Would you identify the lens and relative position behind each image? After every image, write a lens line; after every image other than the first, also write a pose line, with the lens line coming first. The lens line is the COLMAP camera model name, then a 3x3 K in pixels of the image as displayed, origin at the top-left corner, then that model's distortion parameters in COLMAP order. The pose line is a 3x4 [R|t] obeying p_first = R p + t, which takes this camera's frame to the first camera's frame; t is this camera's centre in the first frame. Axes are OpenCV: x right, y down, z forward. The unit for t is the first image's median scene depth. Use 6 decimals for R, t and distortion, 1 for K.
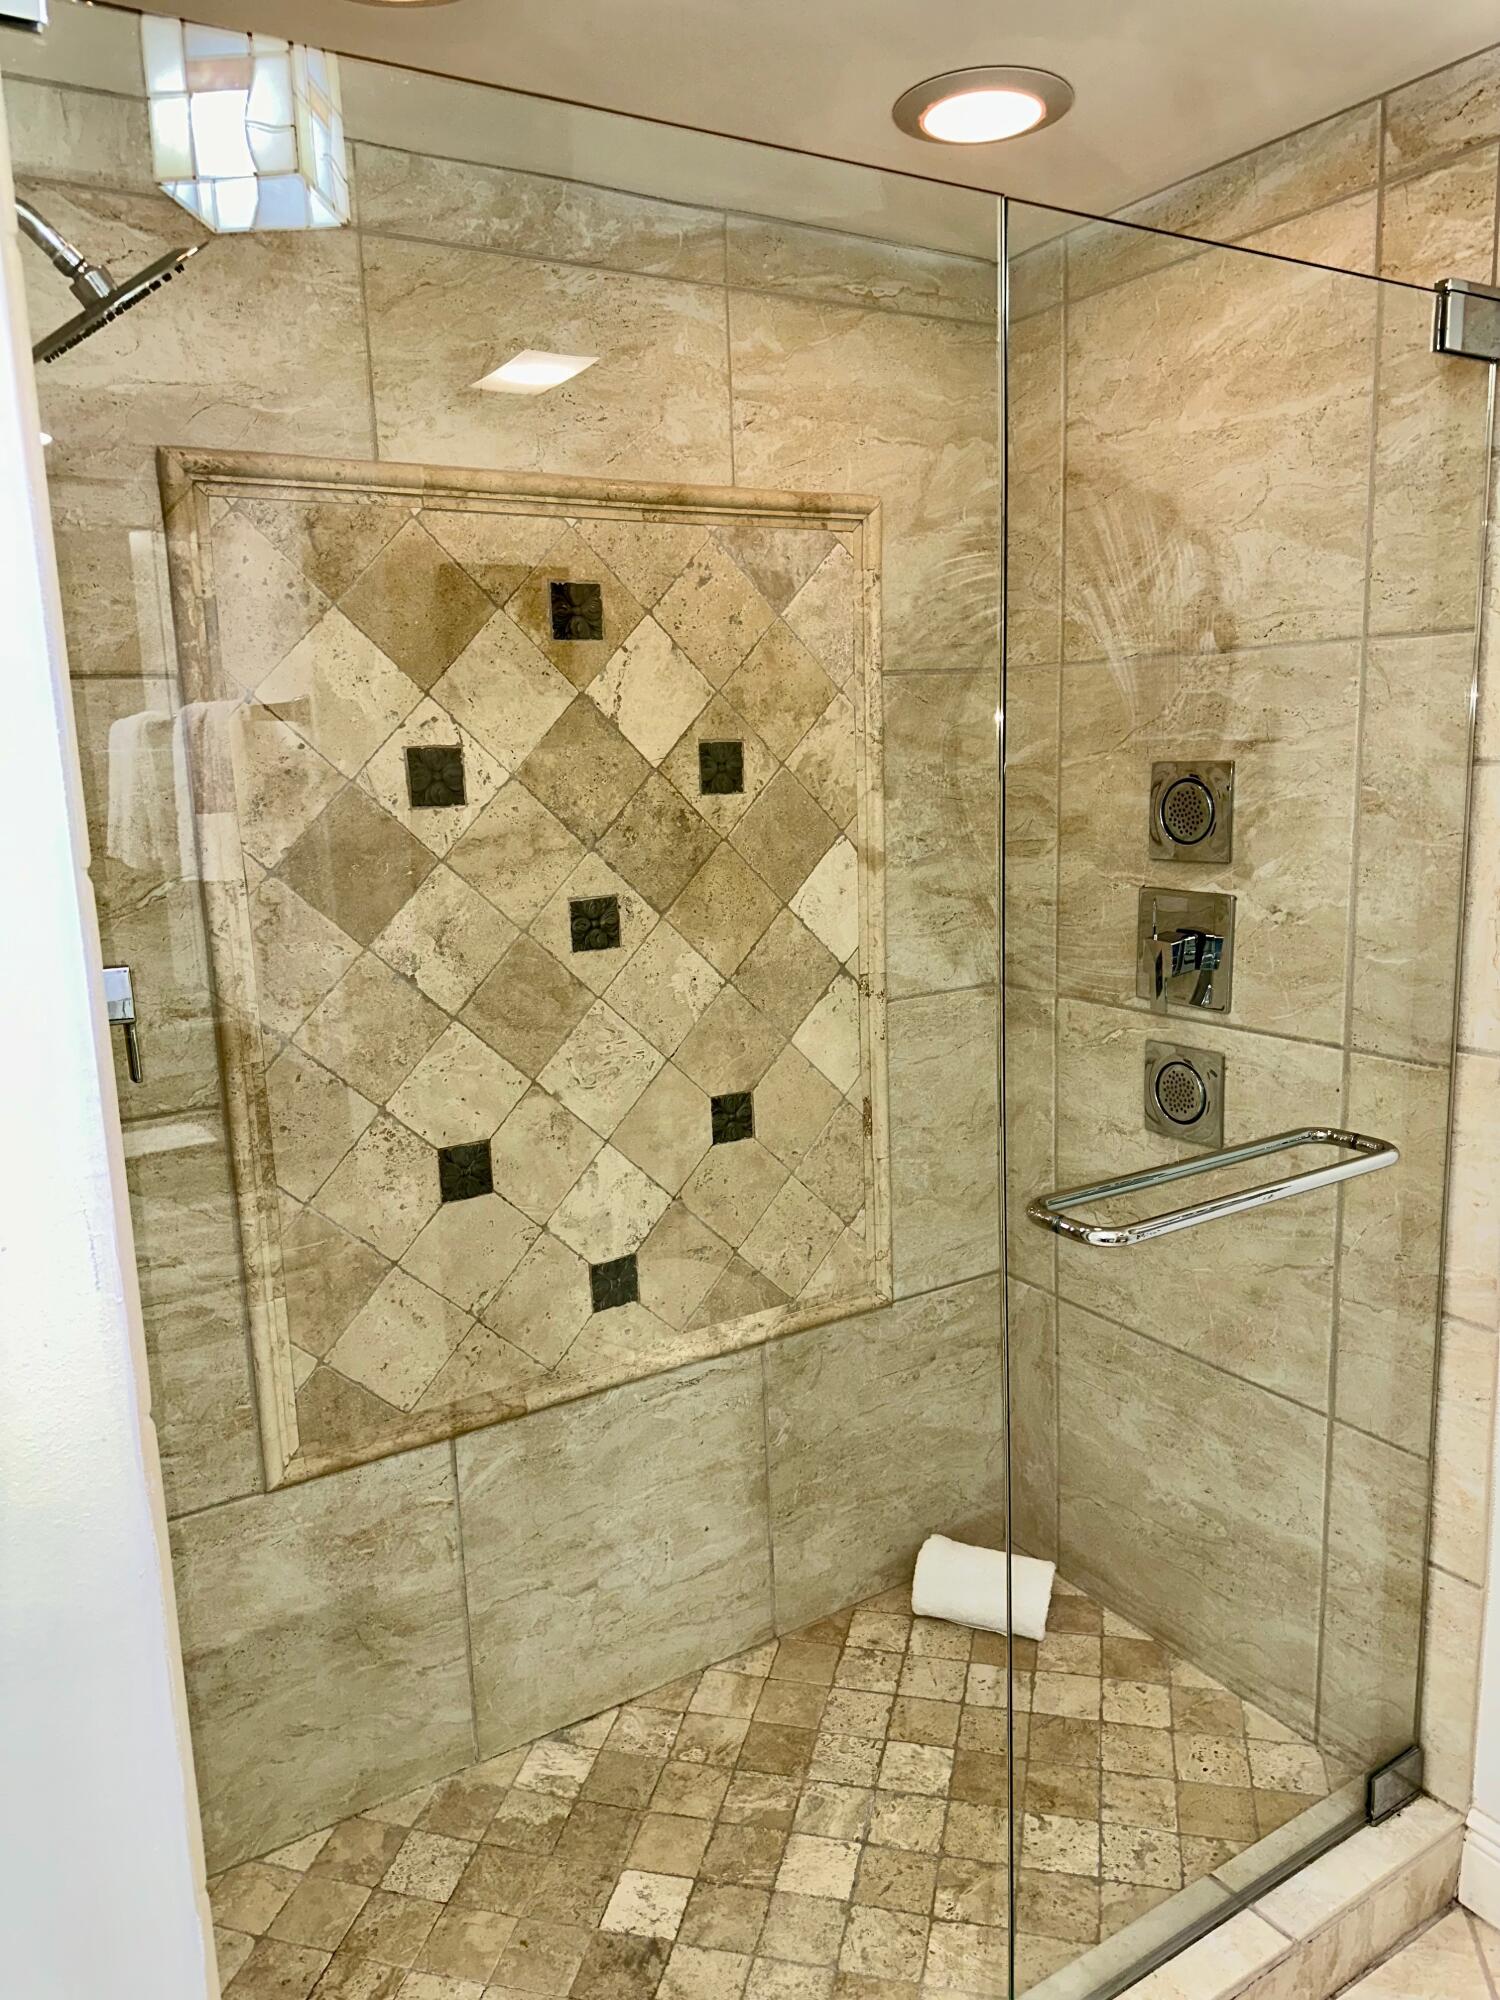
lens RADIAL K [[1423.2, 0, 750.0], [0, 1423.2, 1000.0], [0, 0, 1]] dist [0.112674, -0.173758]
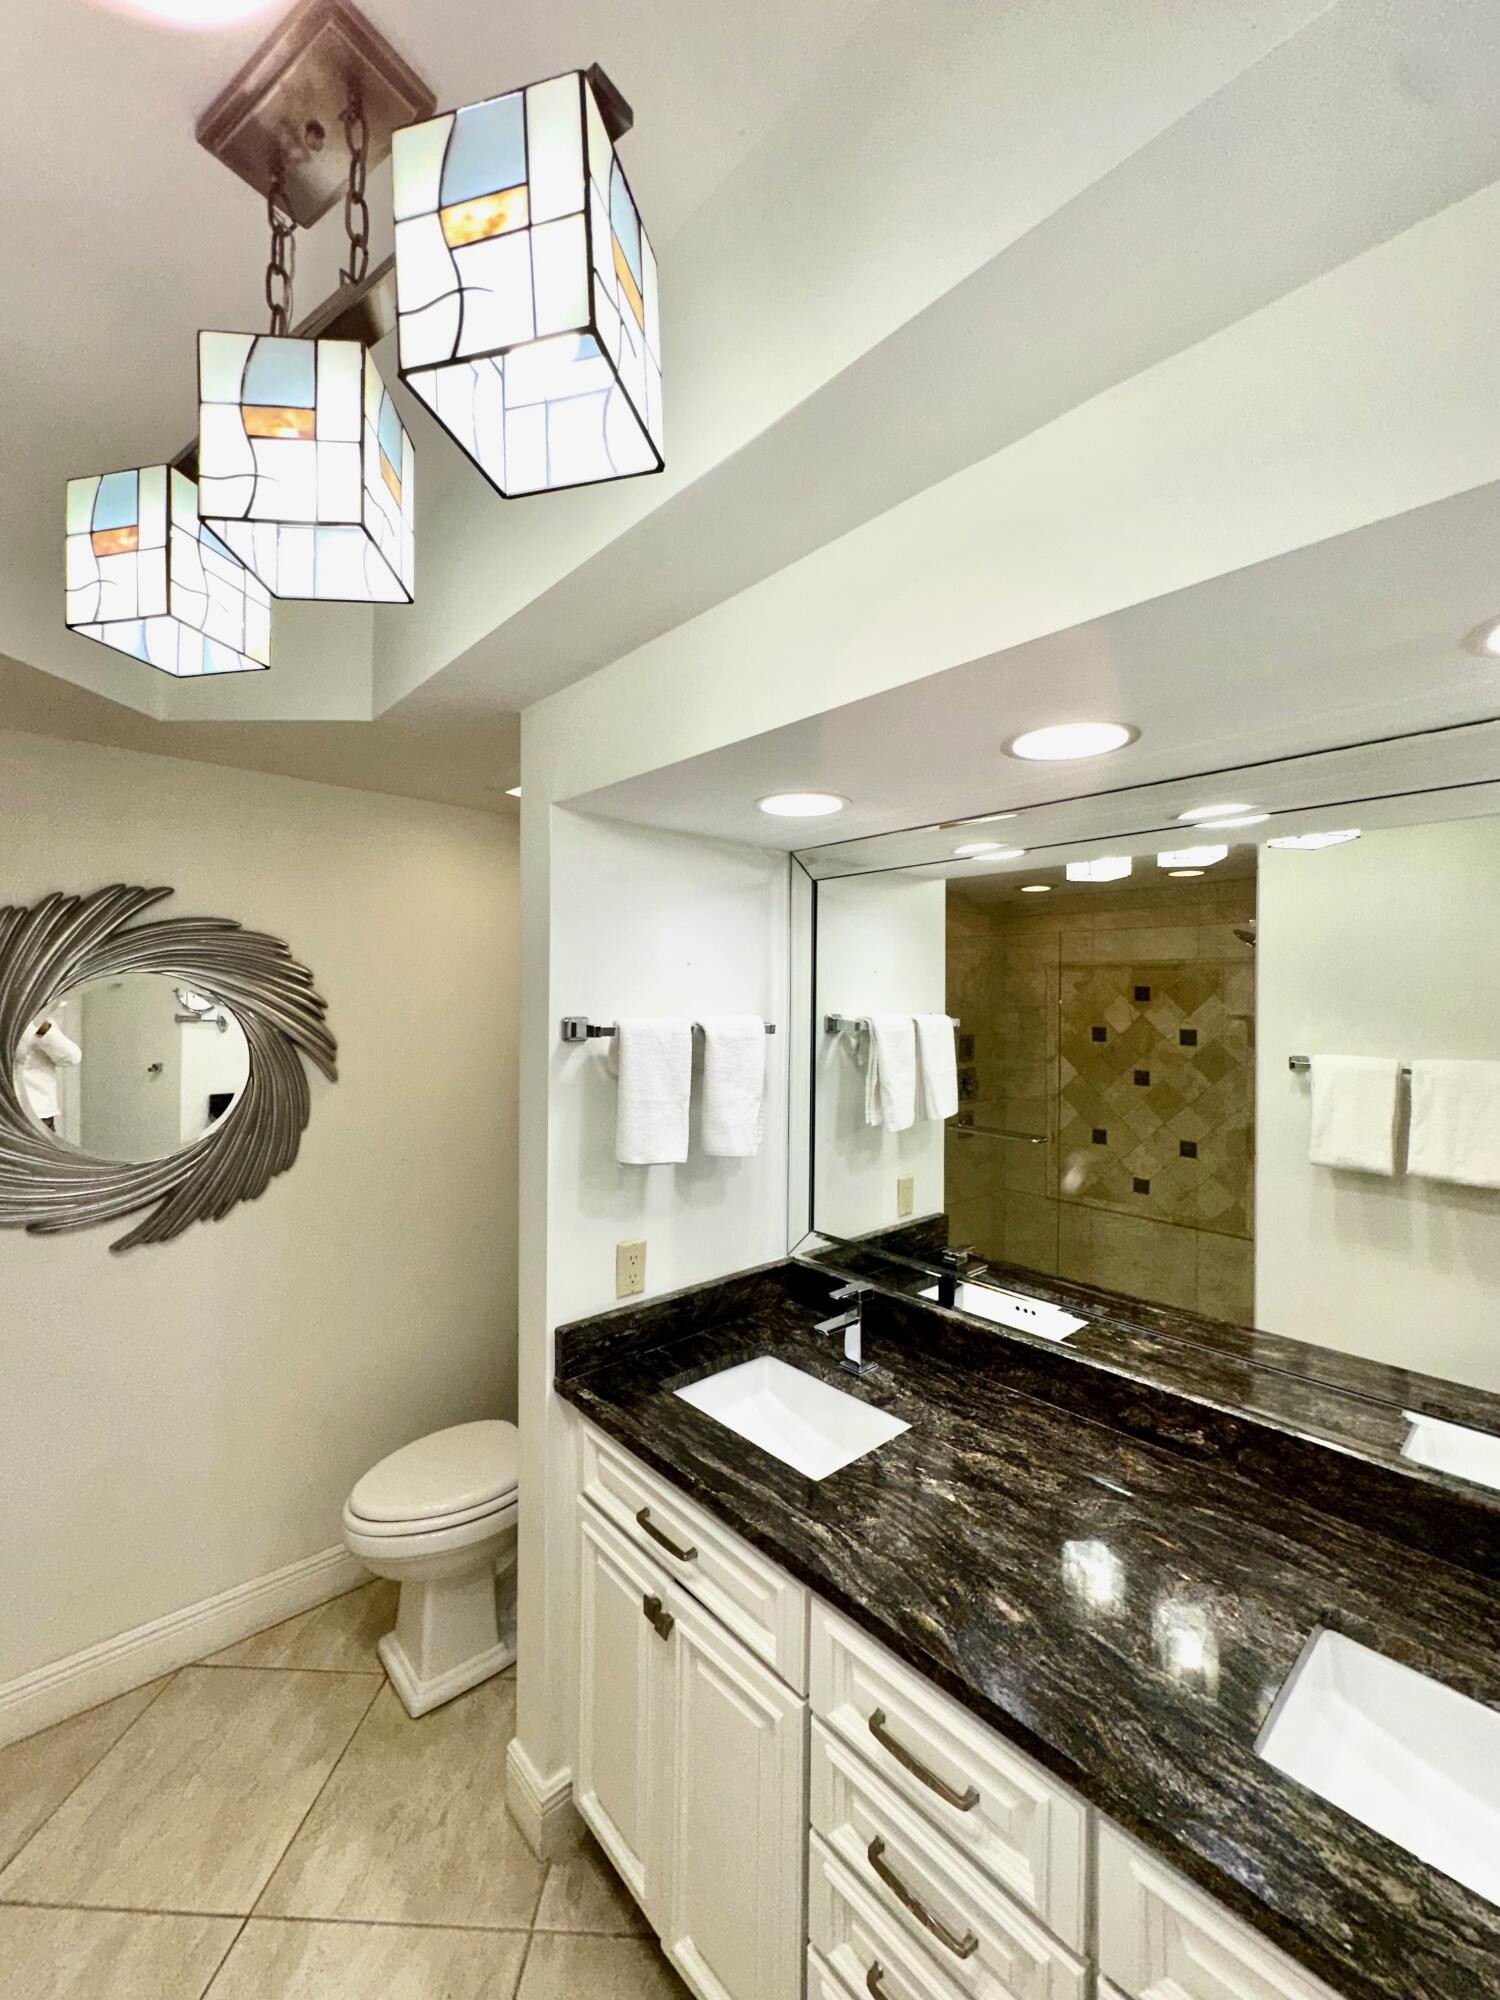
lens RADIAL K [[807.3, 0, 750.0], [0, 807.3, 1000.0], [0, 0, 1]] dist [-0.001215, 0.000263]
pose [[0.160080, 0.034336, -0.986507, 1.701298], [-0.193111, 0.981173, 0.002815, -0.062500], [0.968030, 0.190055, 0.163697, -0.303993]]
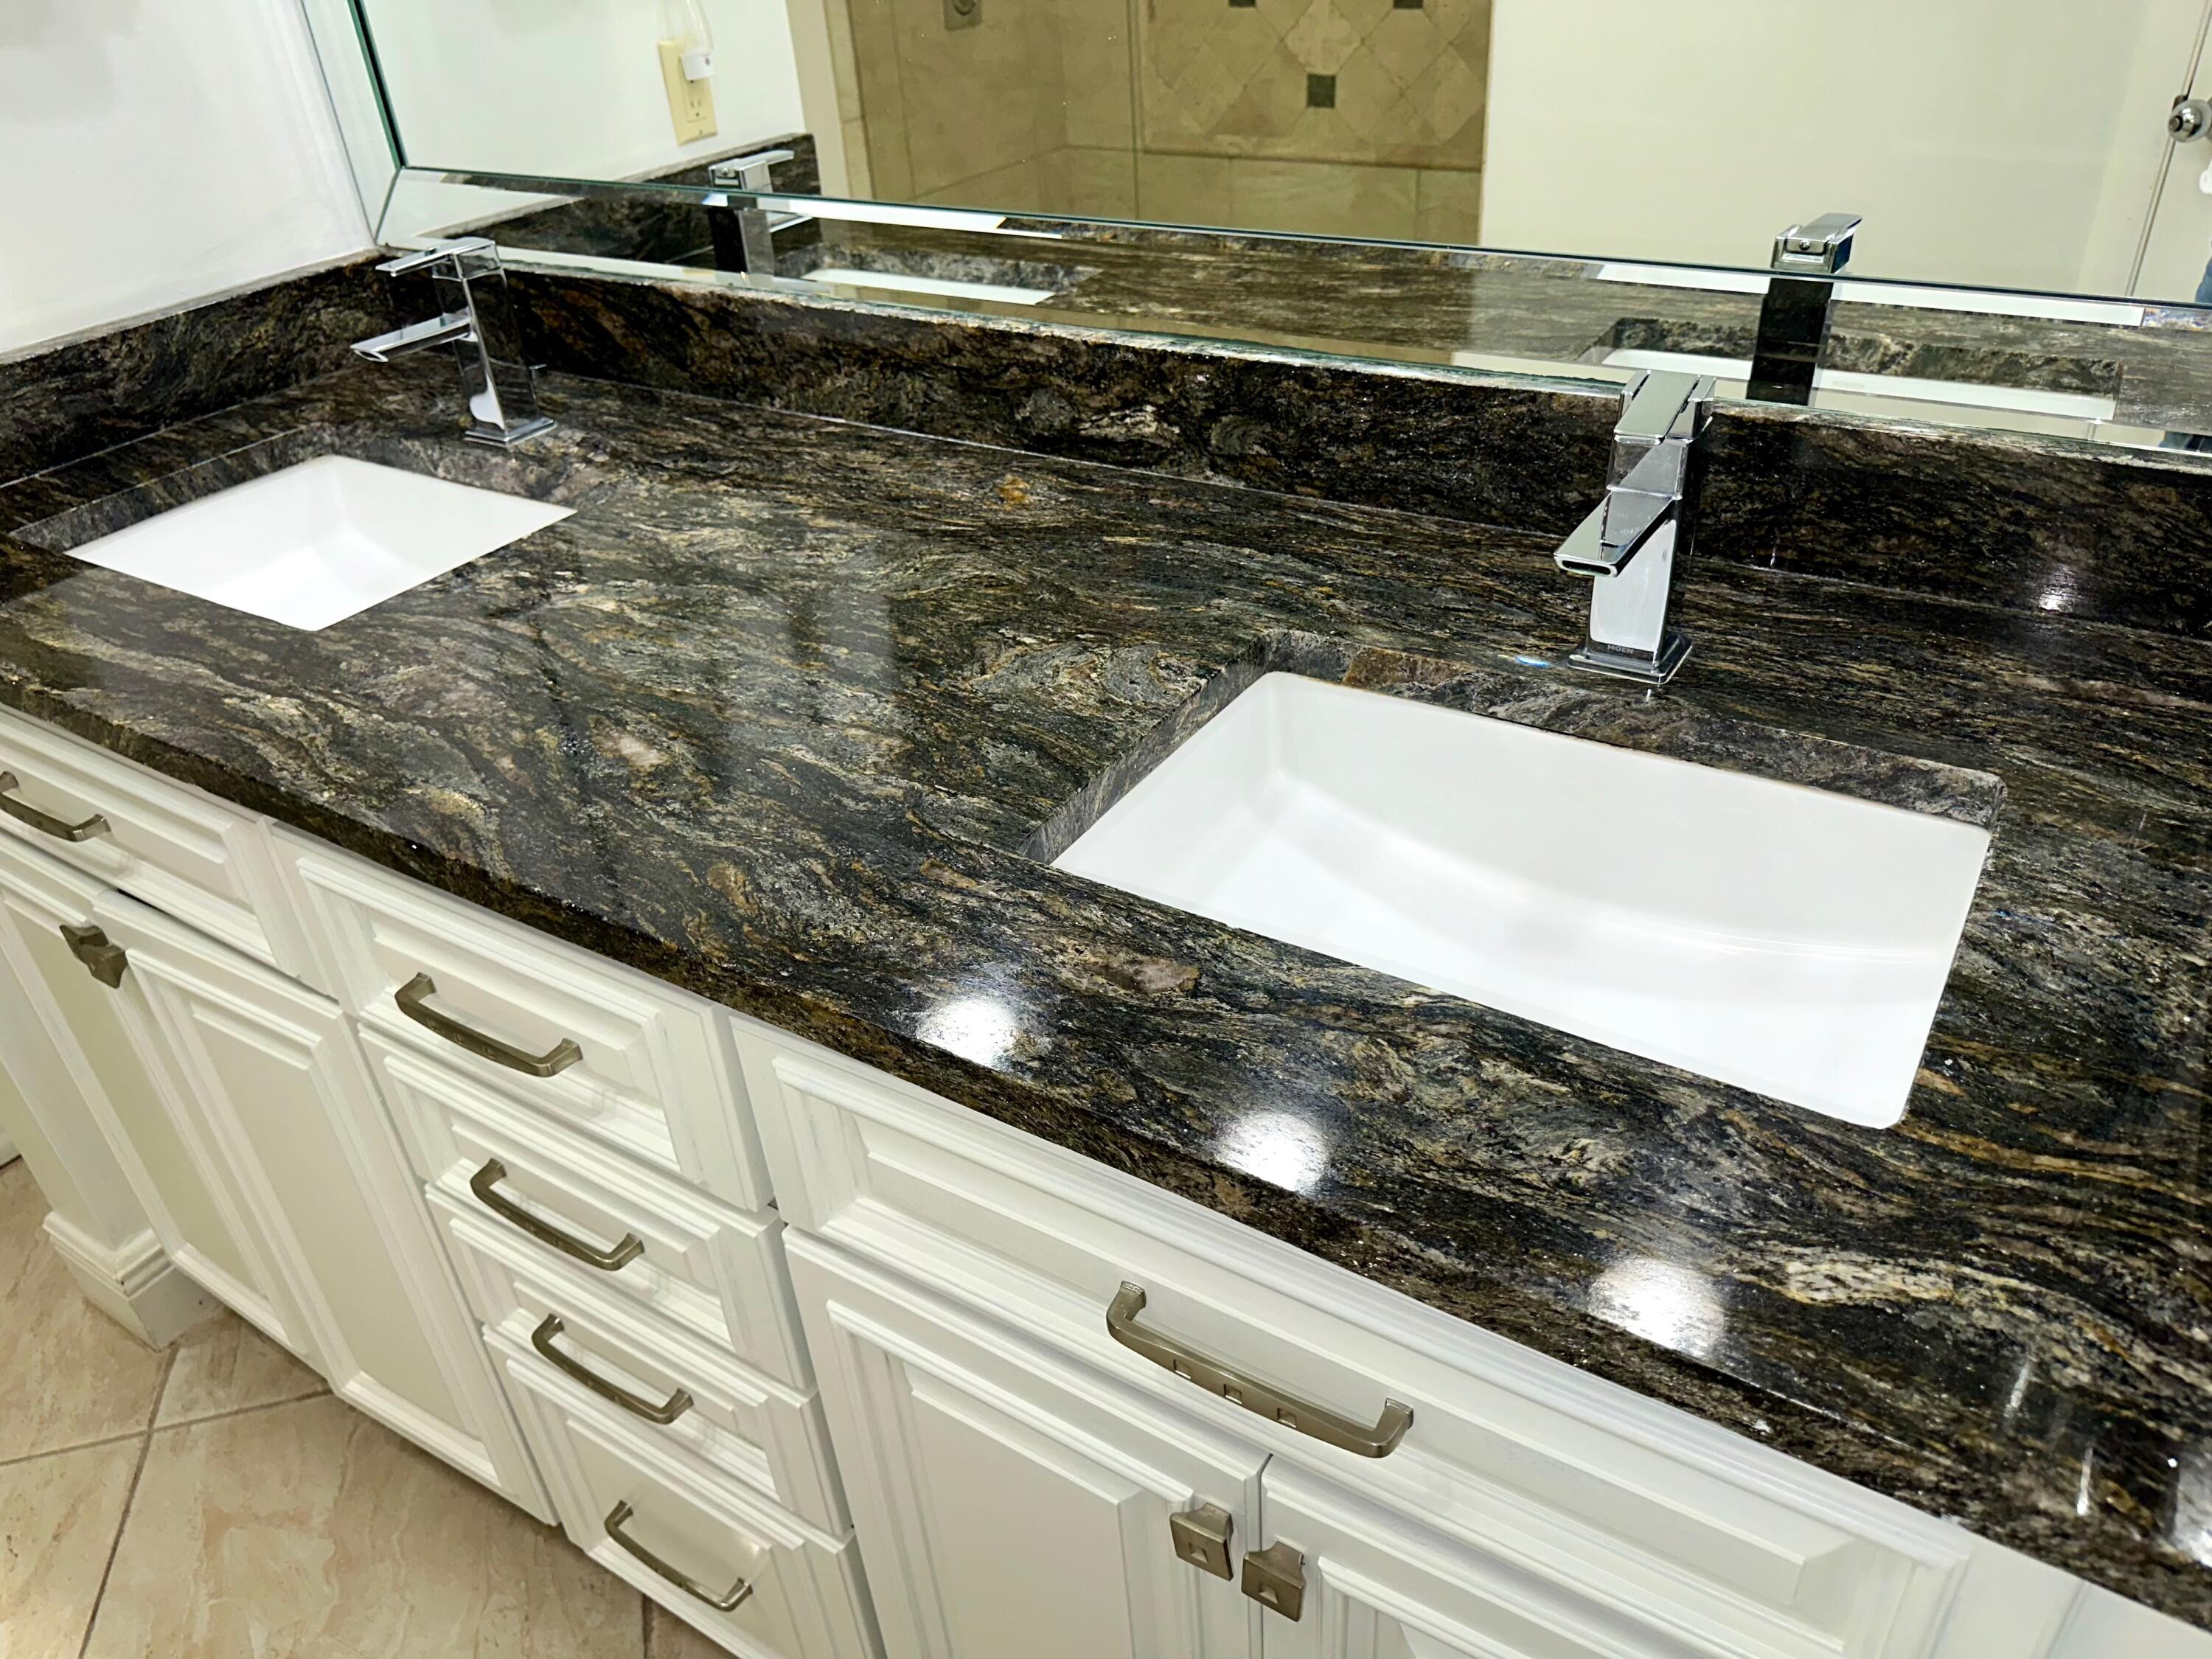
lens RADIAL K [[1574.1, 0, 1105.4], [0, 1574.1, 876.1], [0, 0, 1]] dist [0.112674, -0.173758]
pose [[0.421608, 0.518375, -0.743999, 1.677912], [-0.121081, 0.845321, 0.520357, 0.039231], [0.898658, -0.129303, 0.419159, -0.090995]]
